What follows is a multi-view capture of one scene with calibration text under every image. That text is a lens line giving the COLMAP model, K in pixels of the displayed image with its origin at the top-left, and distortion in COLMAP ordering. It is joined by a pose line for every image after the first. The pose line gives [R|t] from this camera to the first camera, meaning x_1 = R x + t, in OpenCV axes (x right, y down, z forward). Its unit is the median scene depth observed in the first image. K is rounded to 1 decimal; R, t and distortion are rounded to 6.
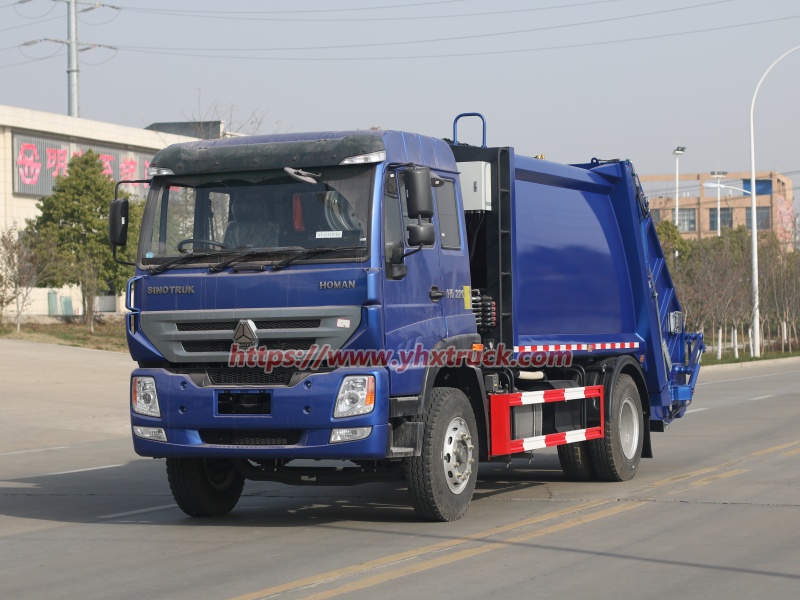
lens RADIAL K [[2081.0, 0, 399.7], [0, 2081.0, 297.5], [0, 0, 1]] dist [-0.094900, 0.000000]
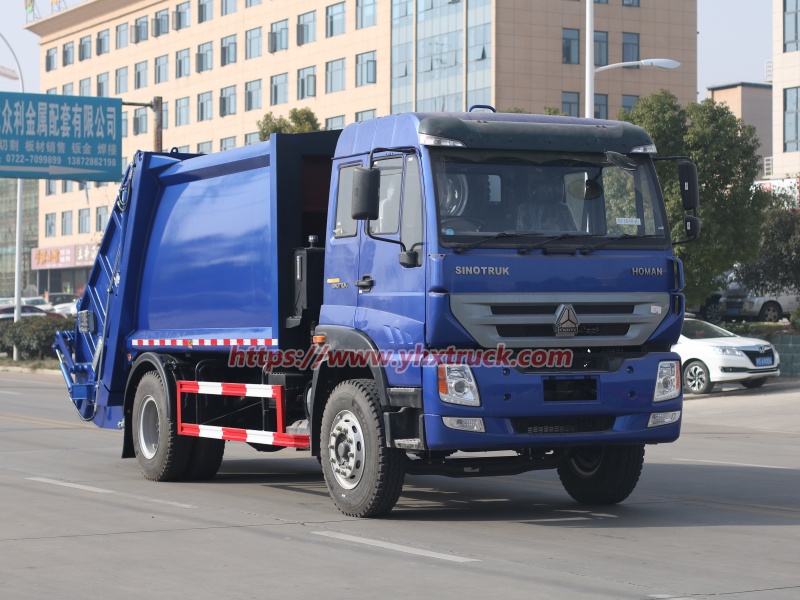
lens RADIAL K [[2081.0, 0, 400.6], [0, 2081.0, 302.8], [0, 0, 1]] dist [-0.094900, 0.000000]
pose [[0.618537, 0.022703, 0.785427, -0.872994], [-0.017477, 0.999733, -0.015134, 0.025797], [-0.785561, -0.004366, 0.618769, 0.450882]]
